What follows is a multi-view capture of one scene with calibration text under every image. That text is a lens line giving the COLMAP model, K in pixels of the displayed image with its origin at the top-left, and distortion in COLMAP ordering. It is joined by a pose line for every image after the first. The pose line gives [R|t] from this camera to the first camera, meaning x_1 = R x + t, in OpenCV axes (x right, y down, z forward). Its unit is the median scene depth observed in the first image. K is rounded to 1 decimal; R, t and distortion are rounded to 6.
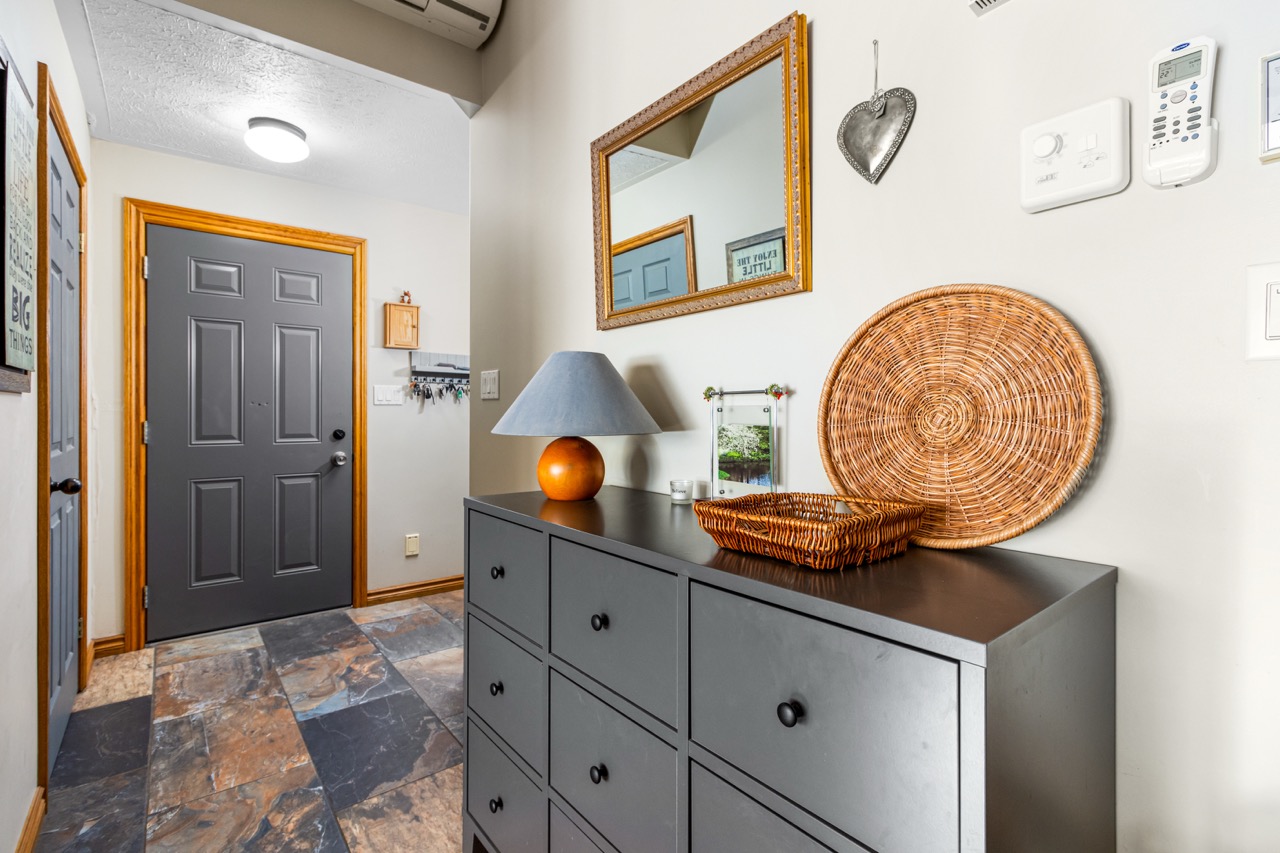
lens RADIAL K [[589.9, 0, 641.8], [0, 589.9, 419.5], [0, 0, 1]] dist [-0.001123, 0.000730]
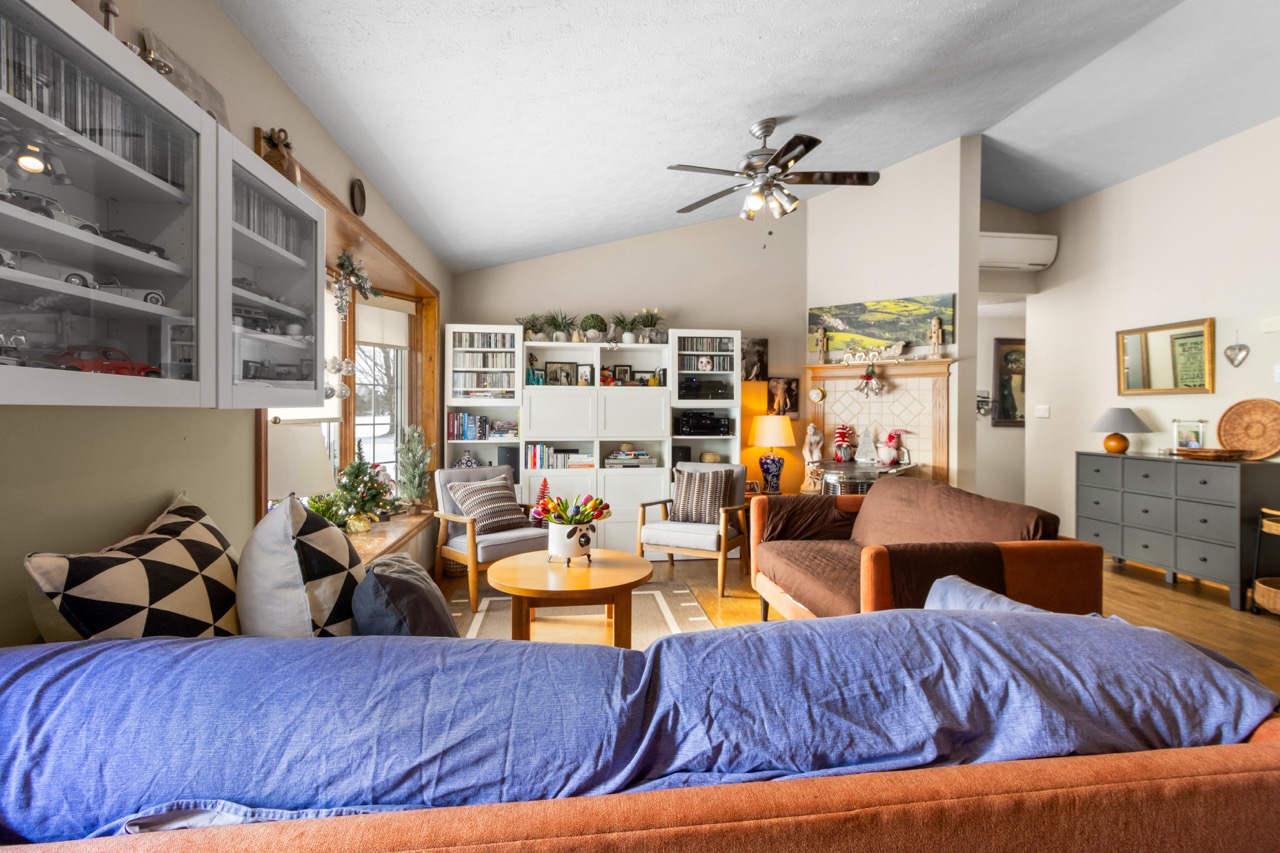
lens RADIAL K [[589.9, 0, 640.0], [0, 589.9, 414.9], [0, 0, 1]] dist [-0.001123, 0.000730]
pose [[0.851589, -0.000295, -0.524210, -0.876357], [-0.000820, 0.999998, -0.001896, -0.086366], [0.524210, 0.002044, 0.851587, -4.207041]]
